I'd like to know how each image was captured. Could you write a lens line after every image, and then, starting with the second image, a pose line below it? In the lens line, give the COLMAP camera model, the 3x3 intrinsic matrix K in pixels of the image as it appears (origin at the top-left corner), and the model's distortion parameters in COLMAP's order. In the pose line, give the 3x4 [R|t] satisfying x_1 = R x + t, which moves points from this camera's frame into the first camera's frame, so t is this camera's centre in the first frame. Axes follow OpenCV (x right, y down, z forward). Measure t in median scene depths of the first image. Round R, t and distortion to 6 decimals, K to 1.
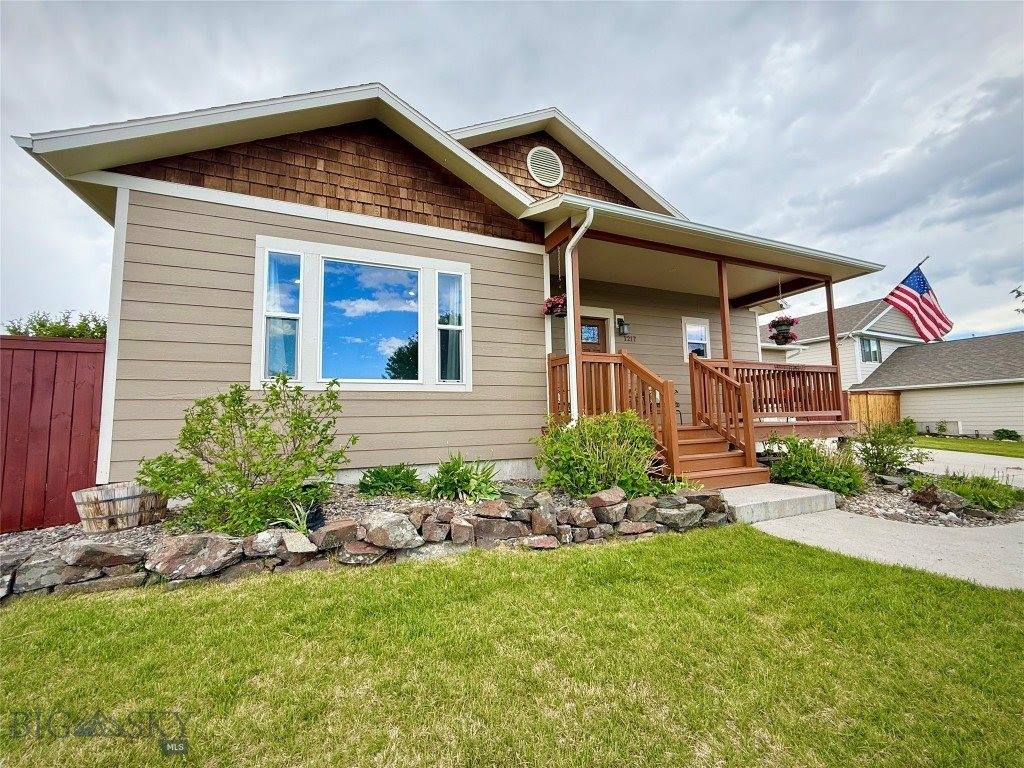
lens RADIAL K [[400.3, 0, 512.0], [0, 400.3, 384.0], [0, 0, 1]] dist [0.000118, 0.000072]
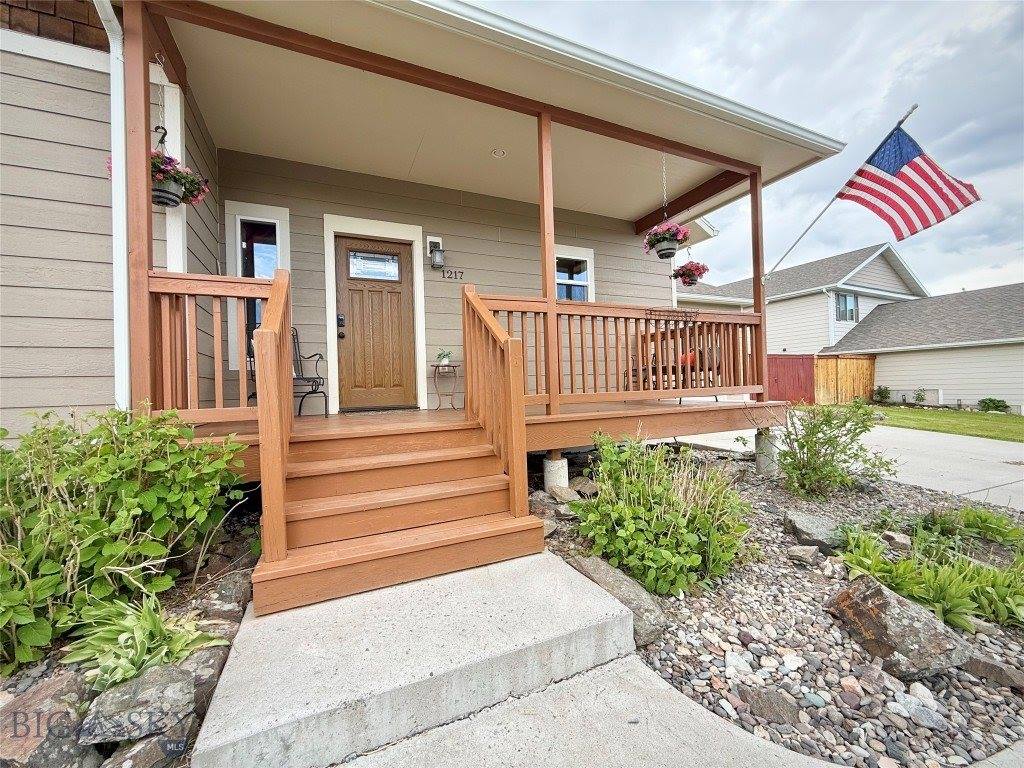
lens RADIAL K [[400.3, 0, 512.0], [0, 400.3, 384.0], [0, 0, 1]] dist [0.000118, 0.000072]
pose [[0.999701, -0.009171, 0.022679, 0.373487], [0.007265, 0.996546, 0.082724, 0.008698], [-0.023359, -0.082534, 0.996314, 0.346618]]
